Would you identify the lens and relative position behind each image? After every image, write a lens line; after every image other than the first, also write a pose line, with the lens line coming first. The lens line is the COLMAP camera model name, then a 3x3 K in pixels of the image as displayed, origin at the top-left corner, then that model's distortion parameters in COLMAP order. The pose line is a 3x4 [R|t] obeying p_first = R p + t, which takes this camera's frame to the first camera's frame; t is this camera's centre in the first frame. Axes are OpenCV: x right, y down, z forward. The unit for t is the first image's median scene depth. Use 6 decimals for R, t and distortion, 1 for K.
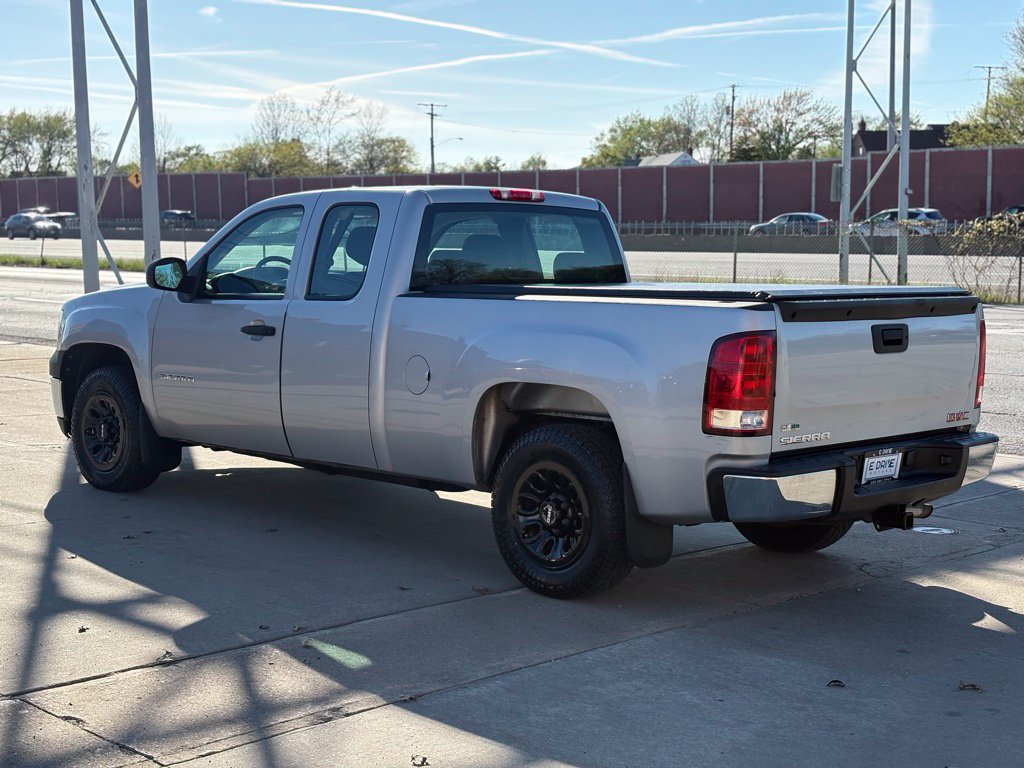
lens RADIAL K [[1529.0, 0, 515.5], [0, 1529.0, 386.7], [0, 0, 1]] dist [0.245795, -0.907279]
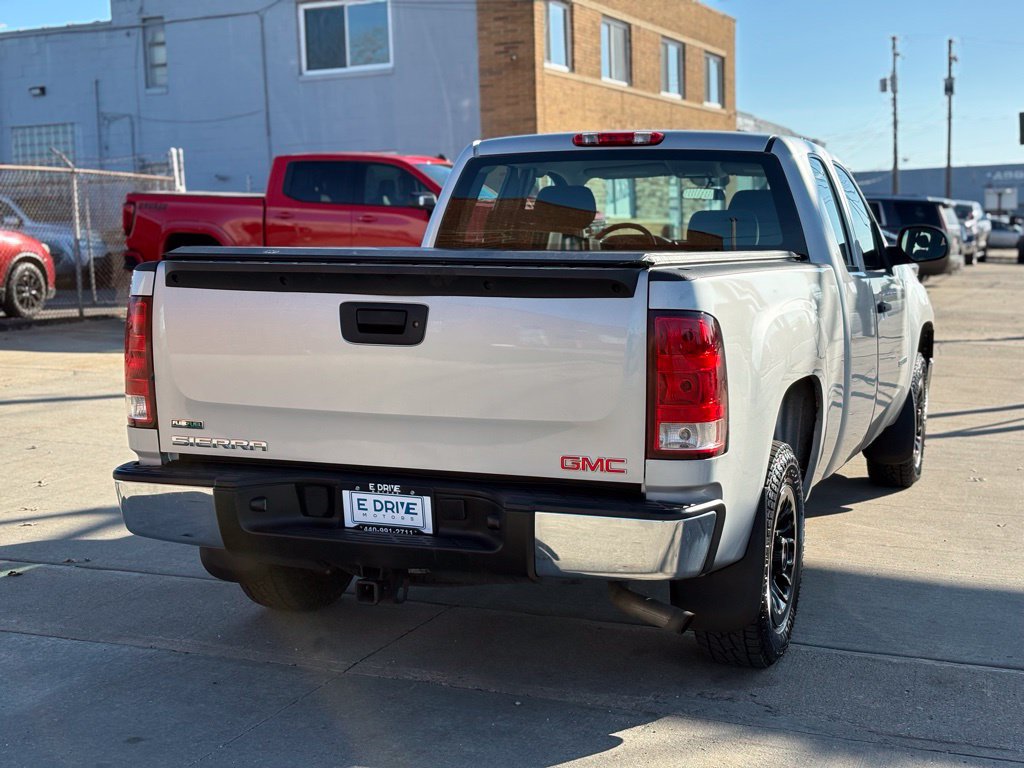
lens RADIAL K [[1529.0, 0, 515.5], [0, 1529.0, 386.7], [0, 0, 1]] dist [0.245795, -0.907279]
pose [[0.398184, 0.084782, -0.913379, 0.859229], [-0.082442, 0.994998, 0.056418, -0.045009], [0.913594, 0.052836, 0.403181, 0.755879]]
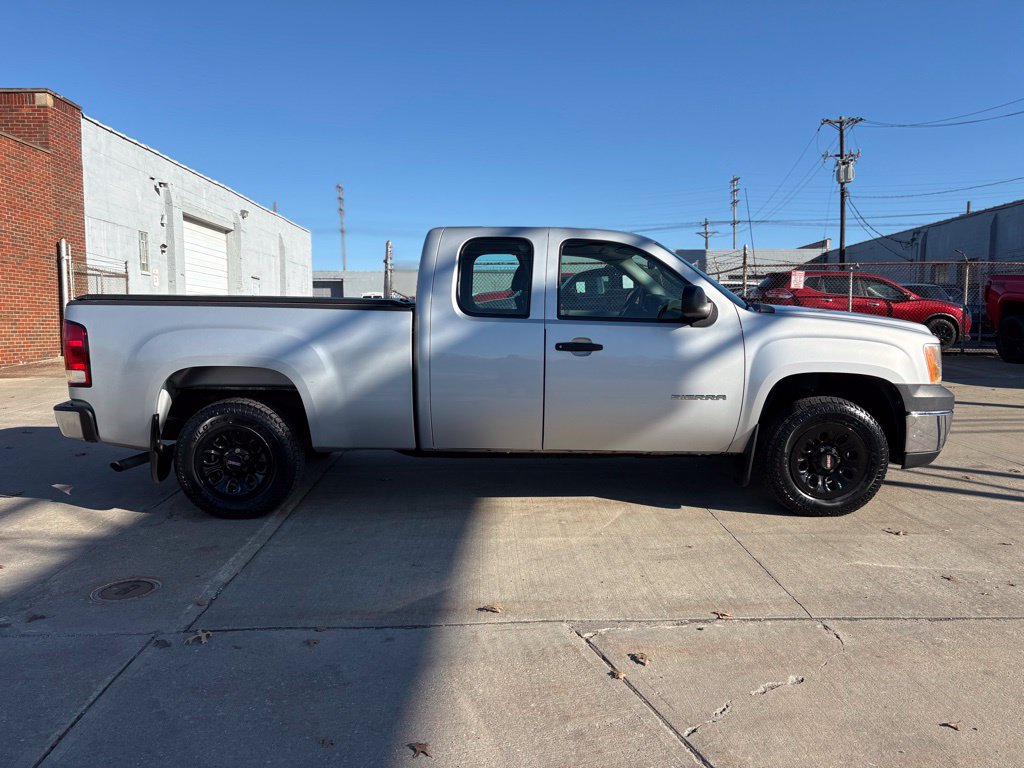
lens RADIAL K [[772.8, 0, 513.8], [0, 772.8, 385.1], [0, 0, 1]] dist [0.051578, -0.054080]
pose [[-0.707002, 0.064579, -0.704257, 0.524432], [-0.078465, 0.982511, 0.168866, -0.139811], [0.702845, 0.174648, -0.689570, 1.854001]]
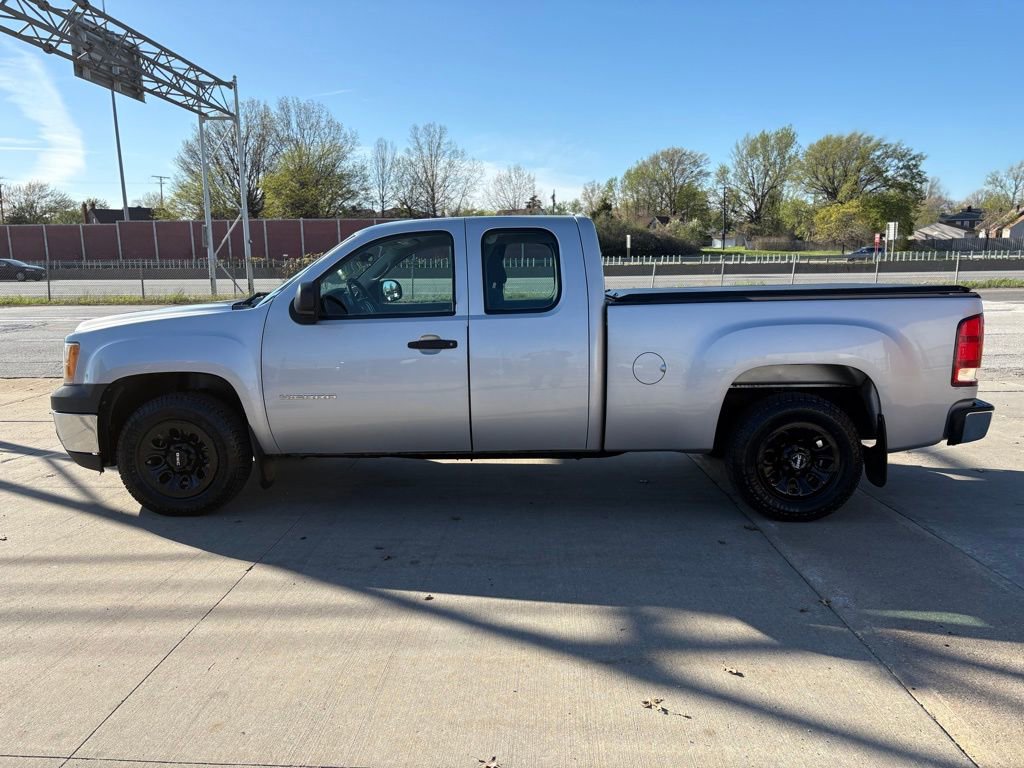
lens RADIAL K [[760.8, 0, 509.7], [0, 760.8, 385.9], [0, 0, 1]] dist [0.021250, -0.004468]
pose [[0.742761, -0.120144, 0.658689, -0.585187], [0.084220, 0.992720, 0.086102, -0.059359], [-0.664239, -0.008478, 0.747472, 0.662168]]
